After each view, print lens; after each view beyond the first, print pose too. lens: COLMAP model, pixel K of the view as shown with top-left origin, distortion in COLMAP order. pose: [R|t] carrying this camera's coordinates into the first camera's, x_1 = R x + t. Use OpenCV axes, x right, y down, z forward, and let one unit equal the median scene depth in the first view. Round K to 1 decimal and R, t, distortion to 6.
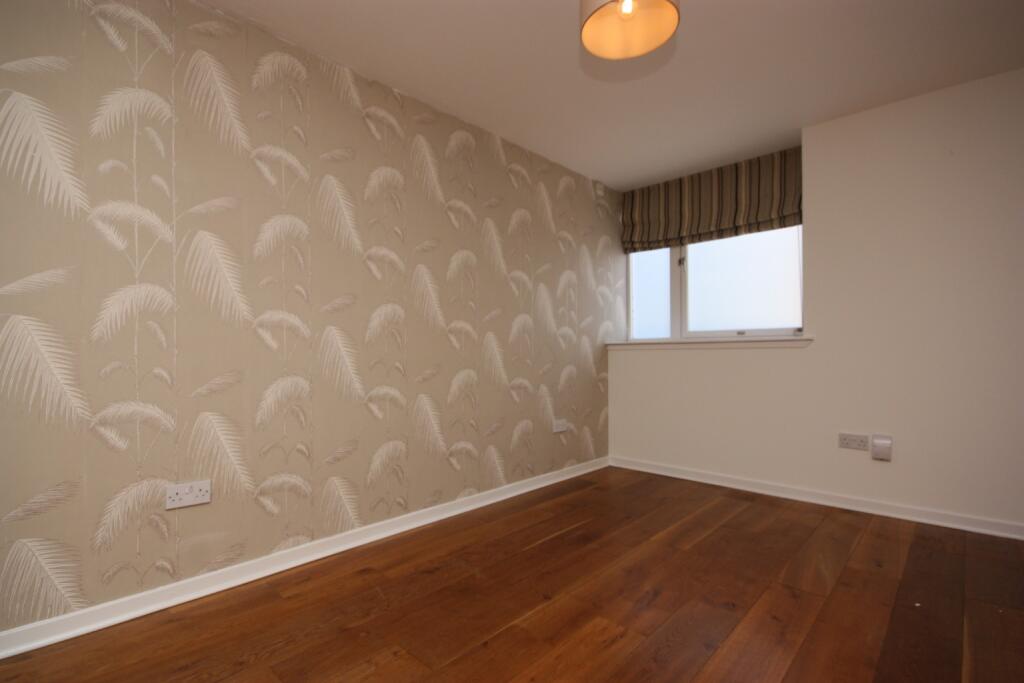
lens RADIAL K [[468.0, 0, 512.0], [0, 468.0, 341.5], [0, 0, 1]] dist [0.067654, -0.041150]
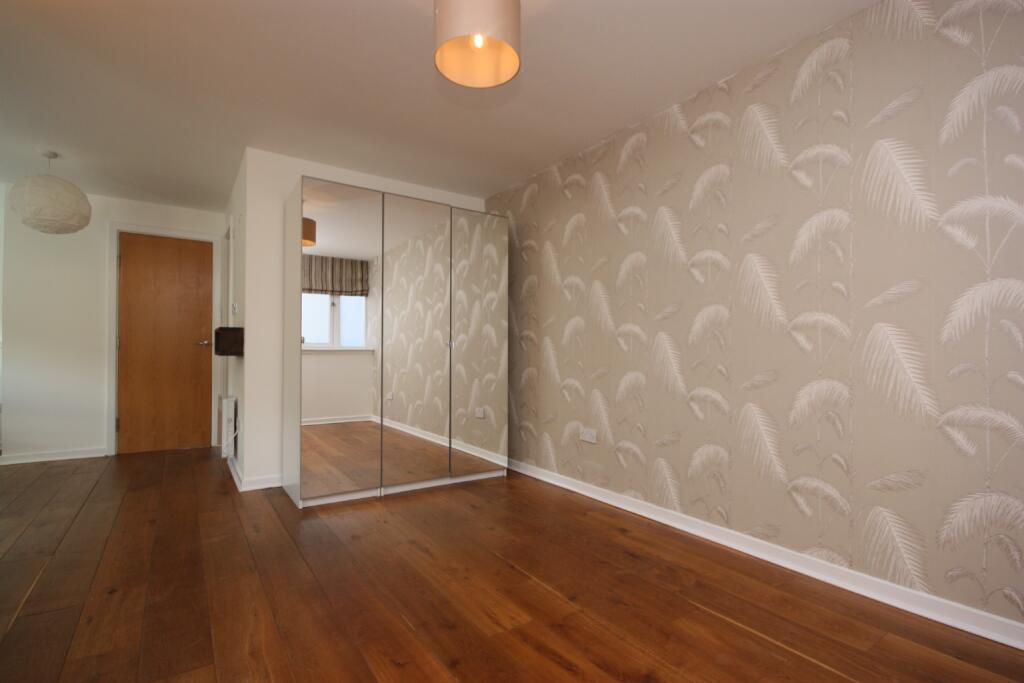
lens RADIAL K [[481.6, 0, 512.0], [0, 481.6, 341.5], [0, 0, 1]] dist [-0.057343, 0.012920]
pose [[-0.196344, -0.019545, -0.980340, 0.683260], [0.015657, 0.999611, -0.023065, 0.010811], [0.980410, -0.019878, -0.195962, 0.680180]]
